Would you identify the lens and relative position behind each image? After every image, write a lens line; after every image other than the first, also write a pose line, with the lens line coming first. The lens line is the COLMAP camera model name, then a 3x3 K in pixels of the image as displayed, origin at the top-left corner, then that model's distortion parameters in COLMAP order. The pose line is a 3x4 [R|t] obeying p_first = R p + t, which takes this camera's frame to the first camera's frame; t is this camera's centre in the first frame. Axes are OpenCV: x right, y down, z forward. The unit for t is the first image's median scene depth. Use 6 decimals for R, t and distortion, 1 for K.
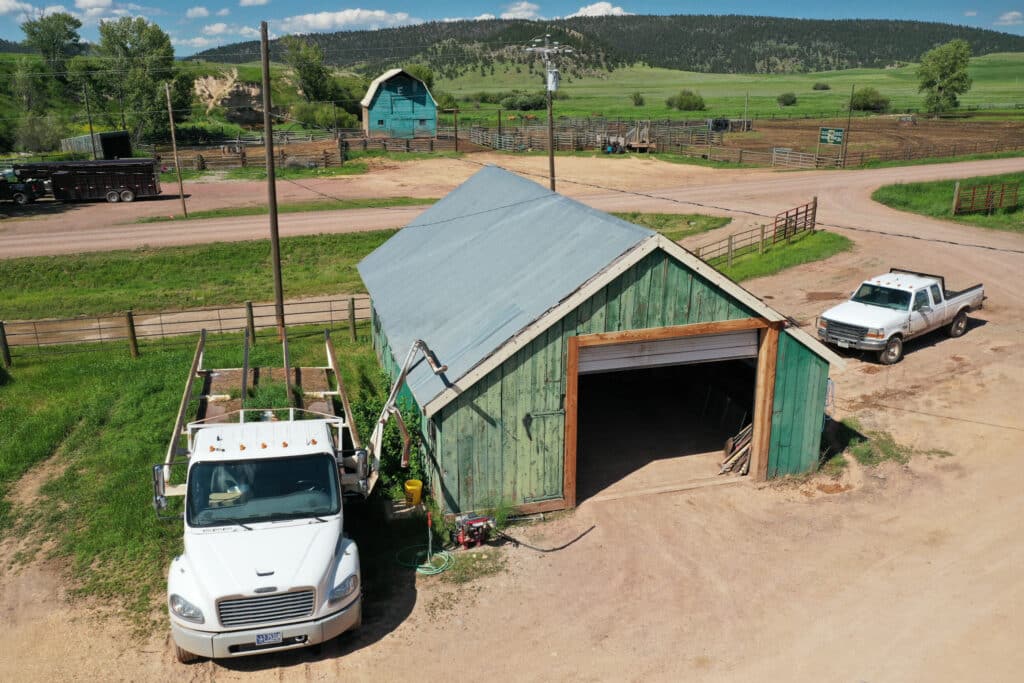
lens RADIAL K [[806.1, 0, 513.9], [0, 806.1, 340.7], [0, 0, 1]] dist [0.005283, -0.000851]
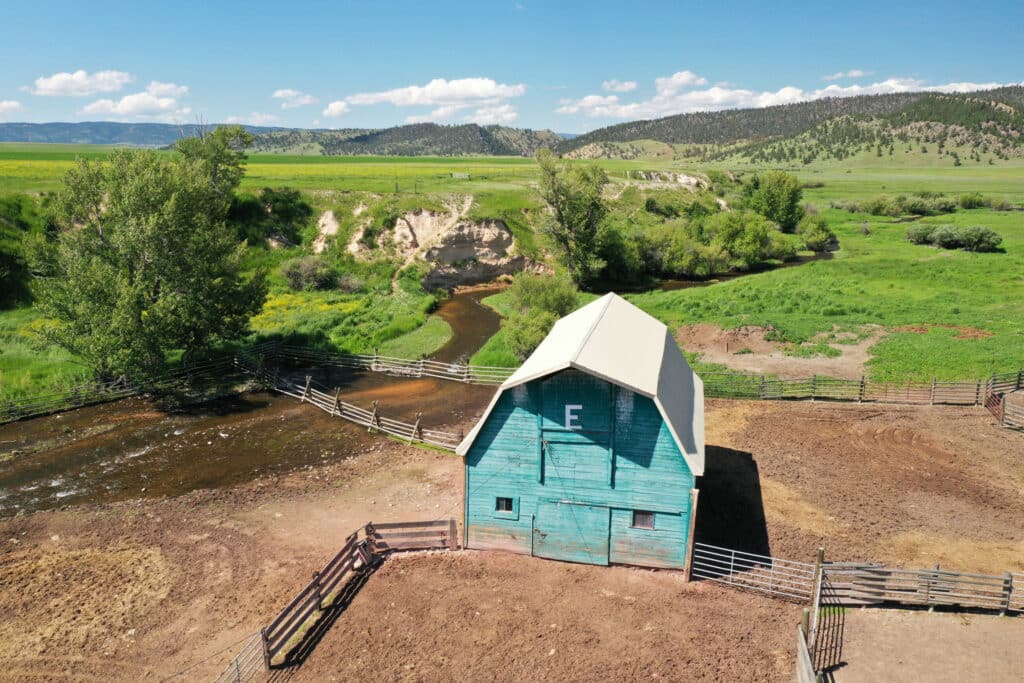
lens RADIAL K [[806.1, 0, 510.0], [0, 806.1, 343.0], [0, 0, 1]] dist [0.005283, -0.000851]
pose [[0.898464, 0.103169, -0.426752, -0.017518], [-0.138519, 0.988965, -0.052544, -0.141399], [0.416622, 0.106322, 0.902841, 0.322293]]
